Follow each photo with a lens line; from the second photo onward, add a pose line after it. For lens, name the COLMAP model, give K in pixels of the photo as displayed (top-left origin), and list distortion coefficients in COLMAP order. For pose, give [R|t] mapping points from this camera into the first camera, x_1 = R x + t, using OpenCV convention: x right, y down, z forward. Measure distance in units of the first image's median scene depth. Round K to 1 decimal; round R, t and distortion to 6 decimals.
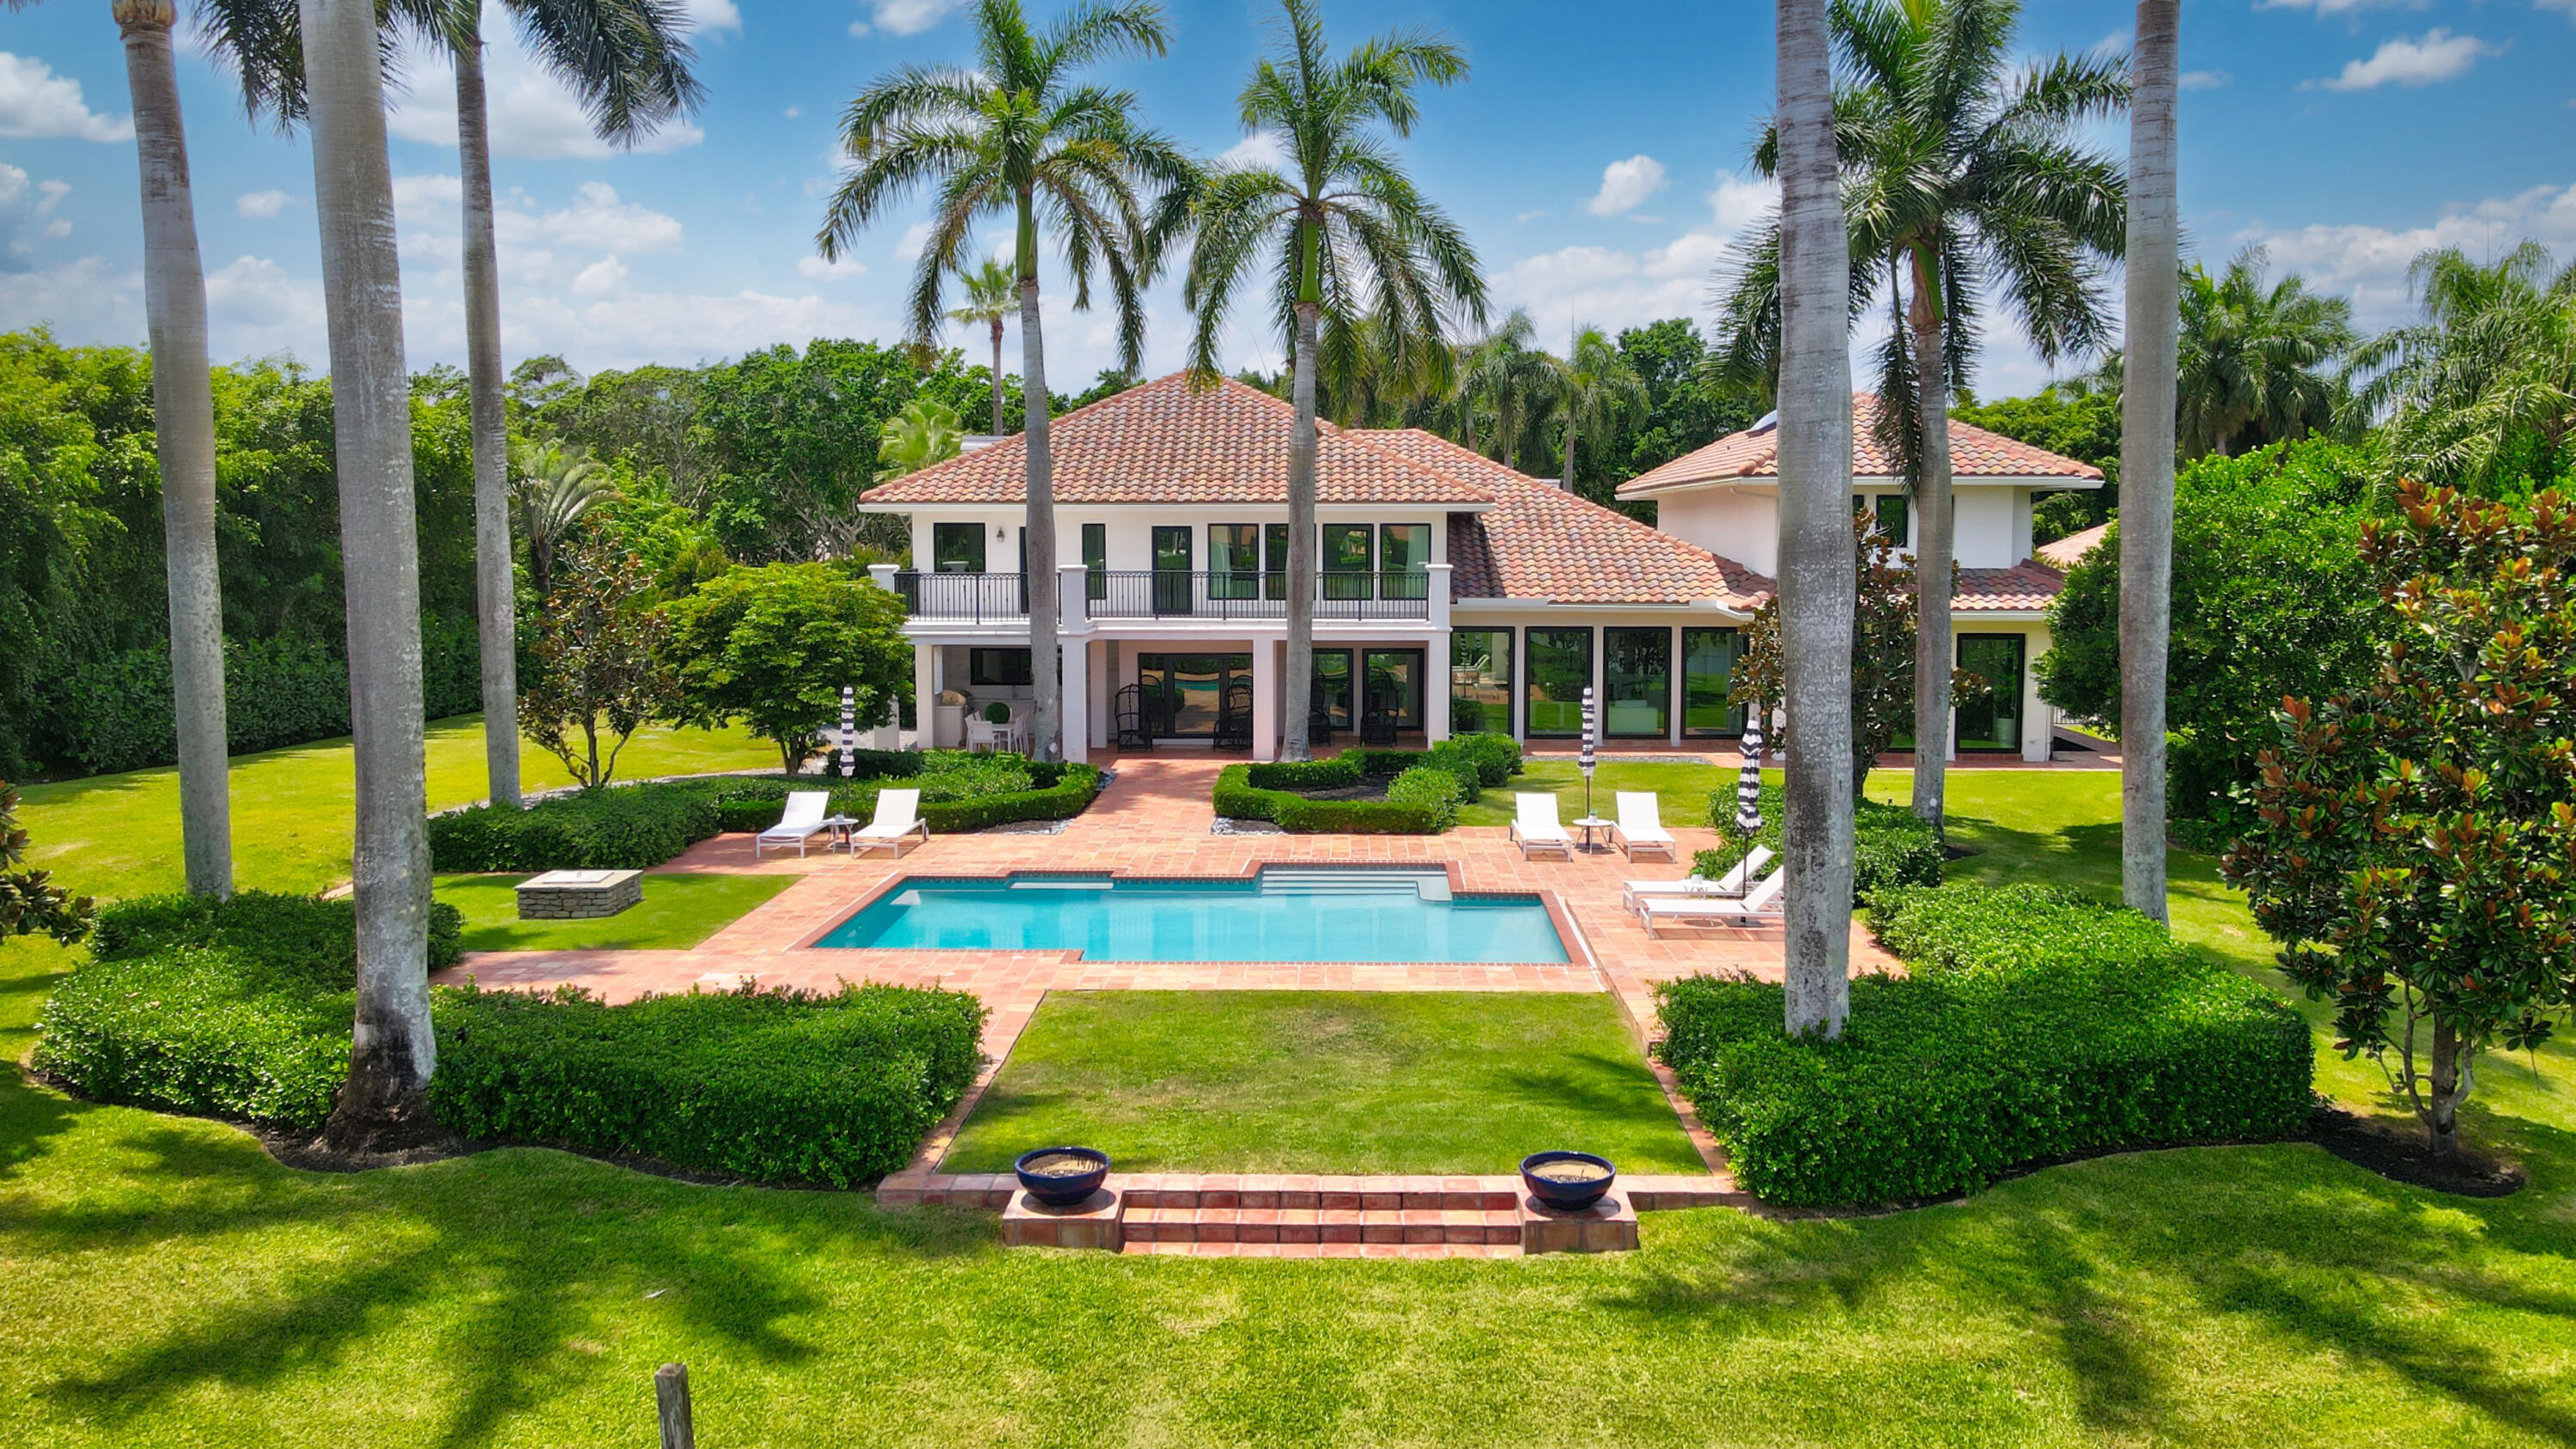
lens RADIAL K [[1918.0, 0, 1296.9], [0, 1918.0, 710.6], [0, 0, 1]] dist [0.018163, 0.008356]
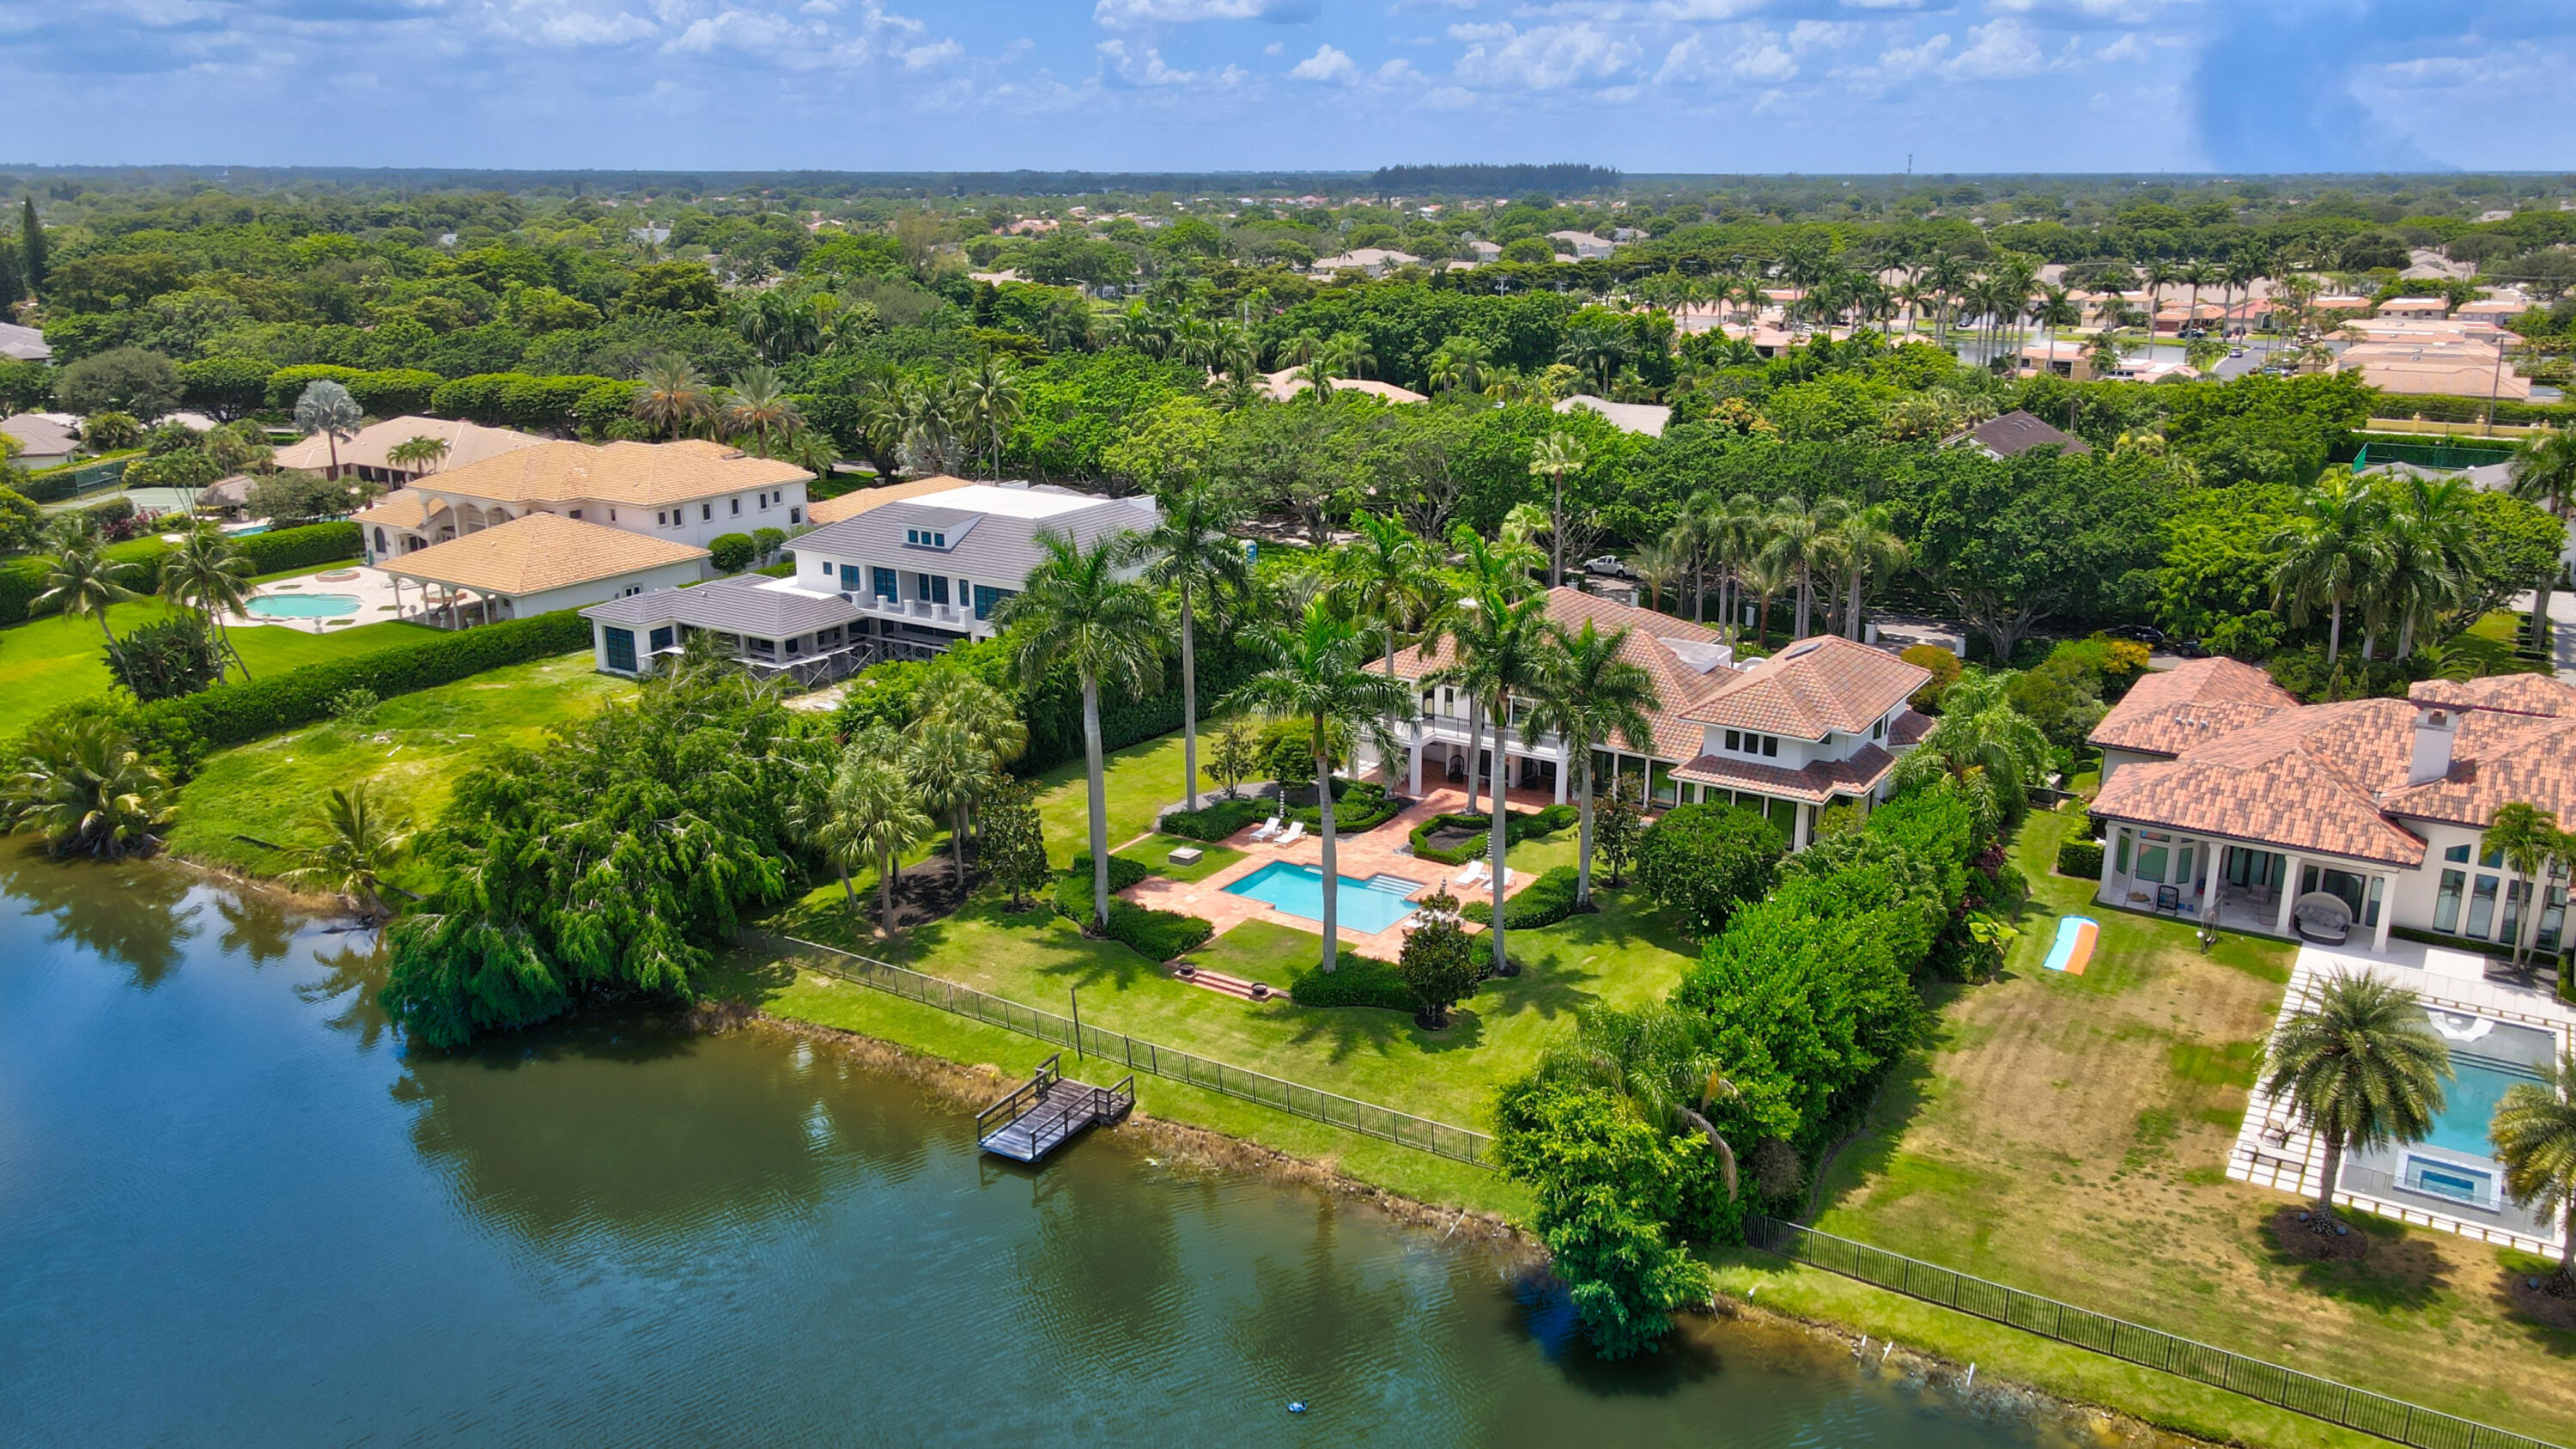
lens RADIAL K [[1859.3, 0, 1295.7], [0, 1859.3, 766.8], [0, 0, 1]] dist [-0.004068, 0.026003]
pose [[0.850778, 0.159301, -0.500800, 1.246294], [-0.047379, 0.972320, 0.228799, -0.713779], [0.523385, -0.170930, 0.834776, -1.470176]]
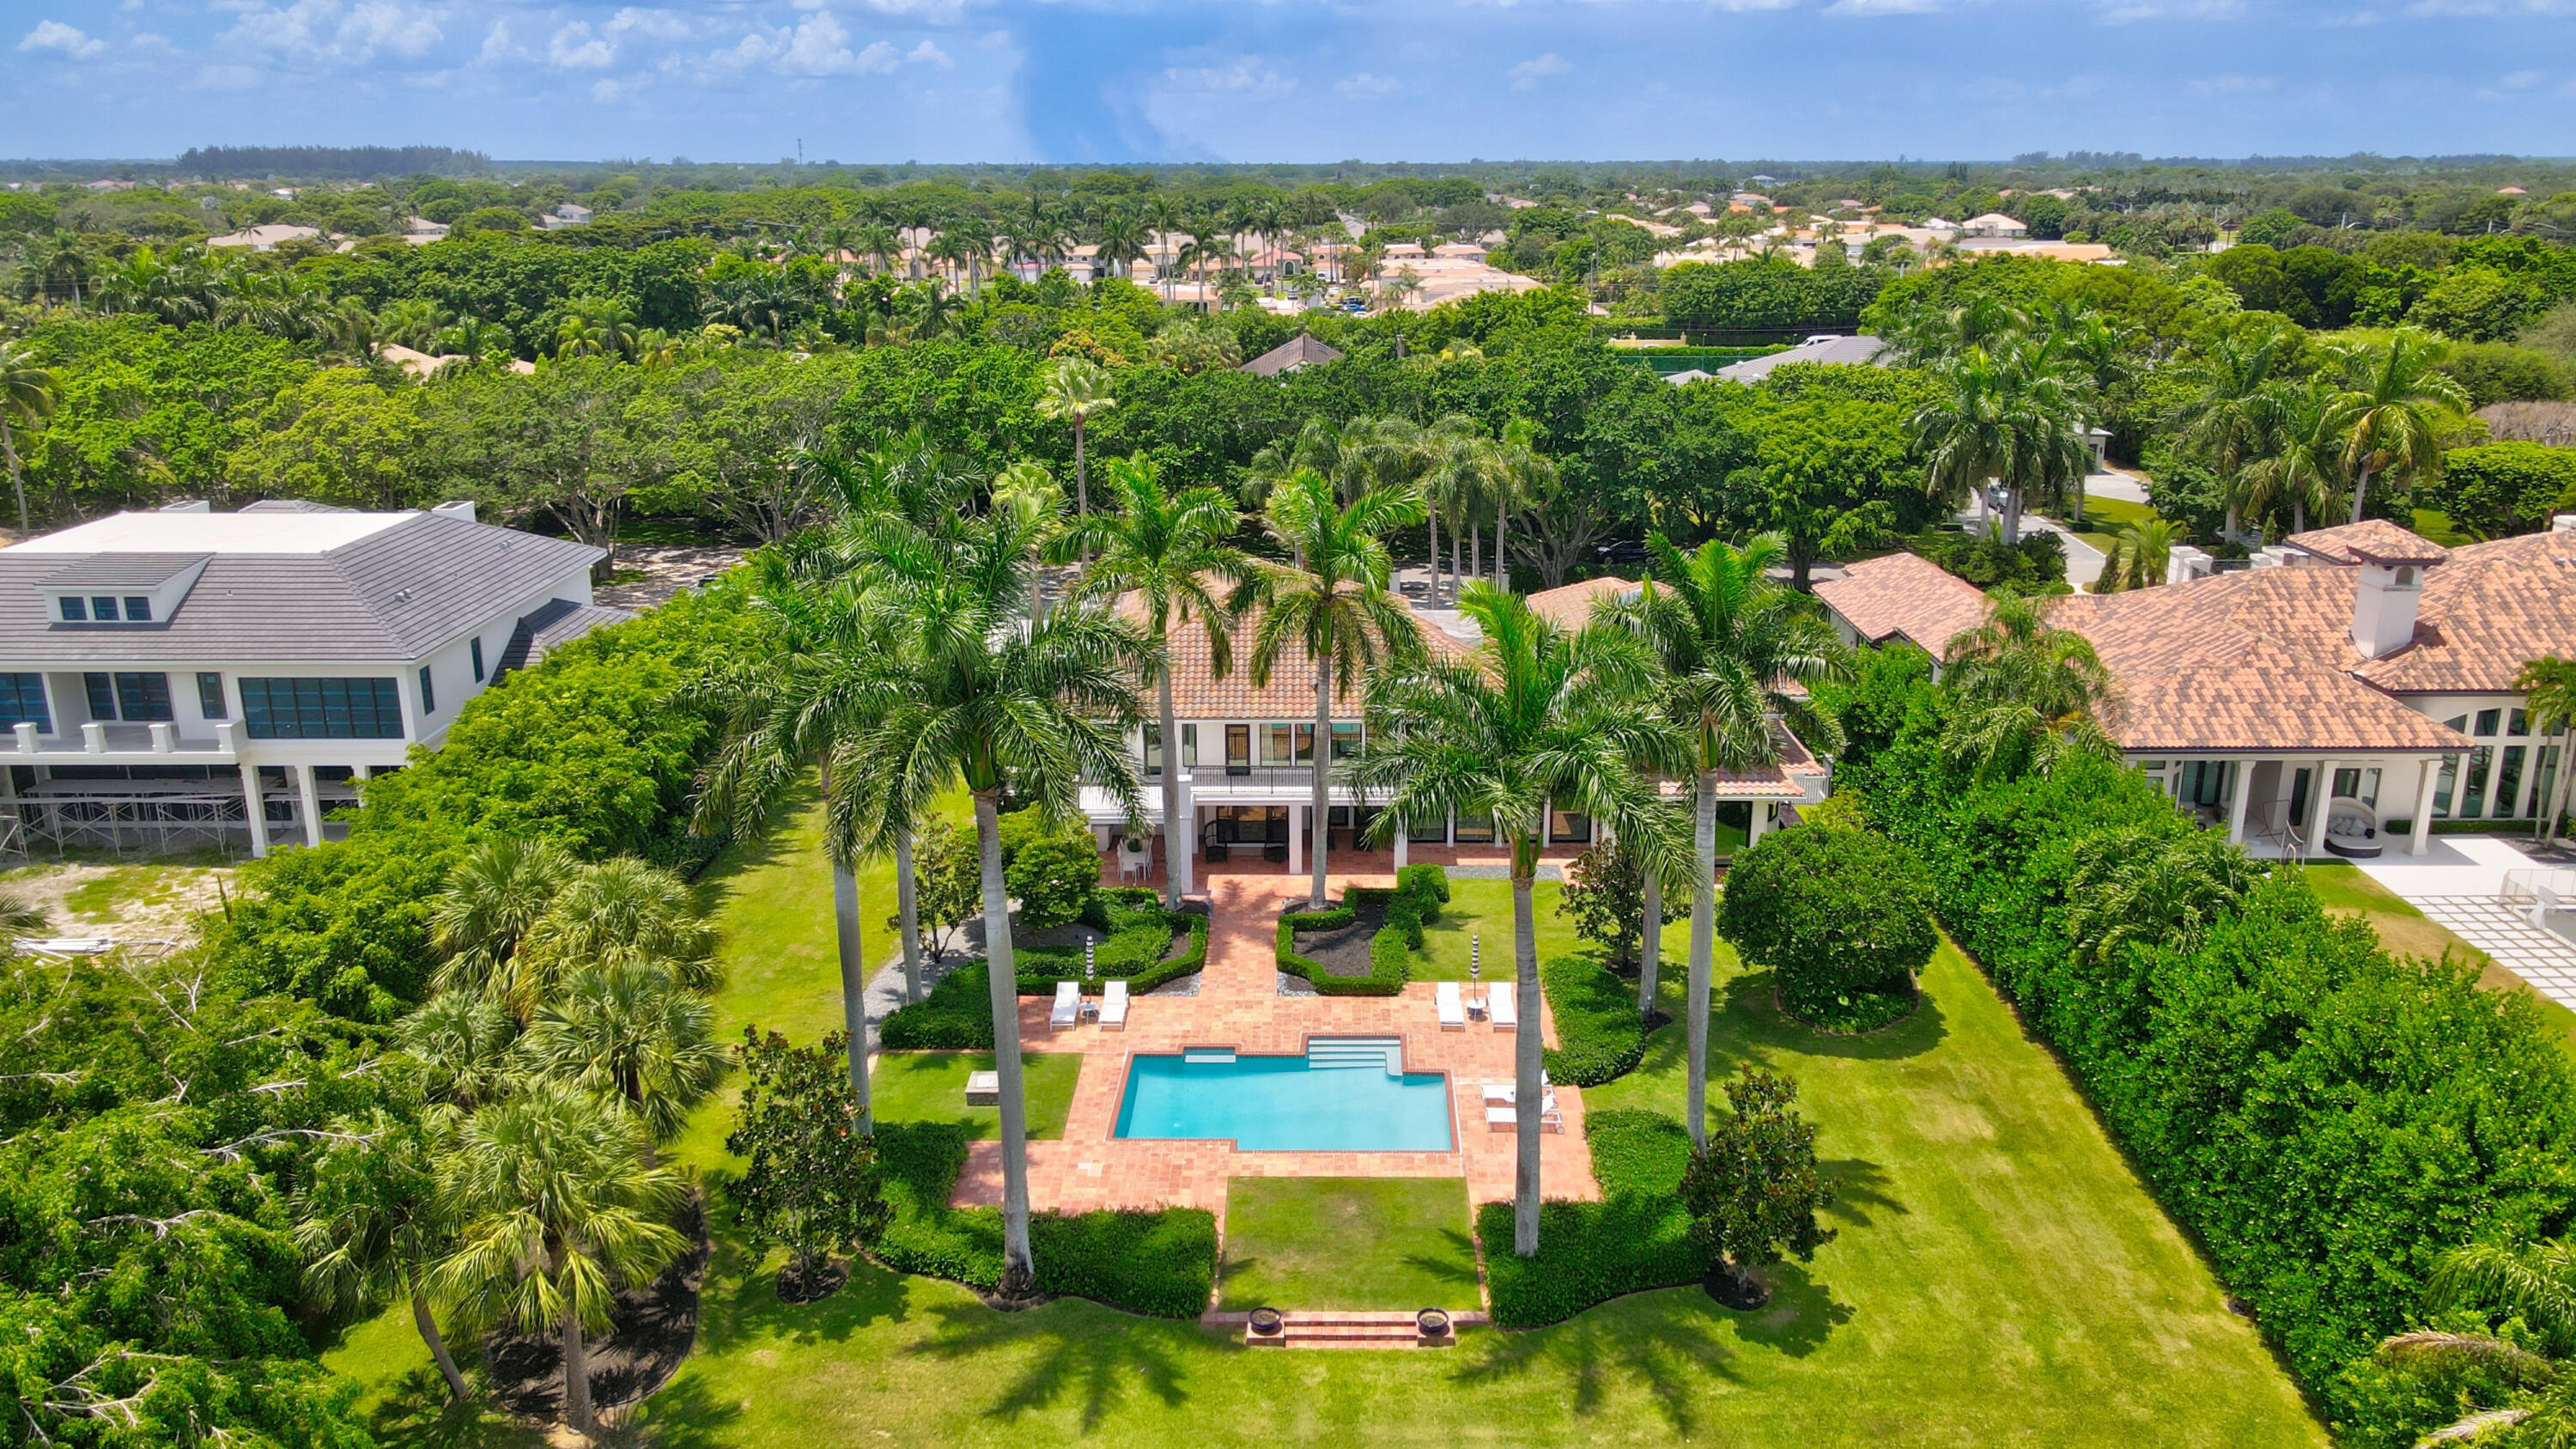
lens RADIAL K [[1859.3, 0, 1295.7], [0, 1859.3, 766.8], [0, 0, 1]] dist [-0.004068, 0.026003]
pose [[0.999925, -0.007082, 0.010006, -0.042696], [0.004685, 0.975064, 0.221873, -0.550107], [-0.011328, -0.221810, 0.975024, -0.724819]]
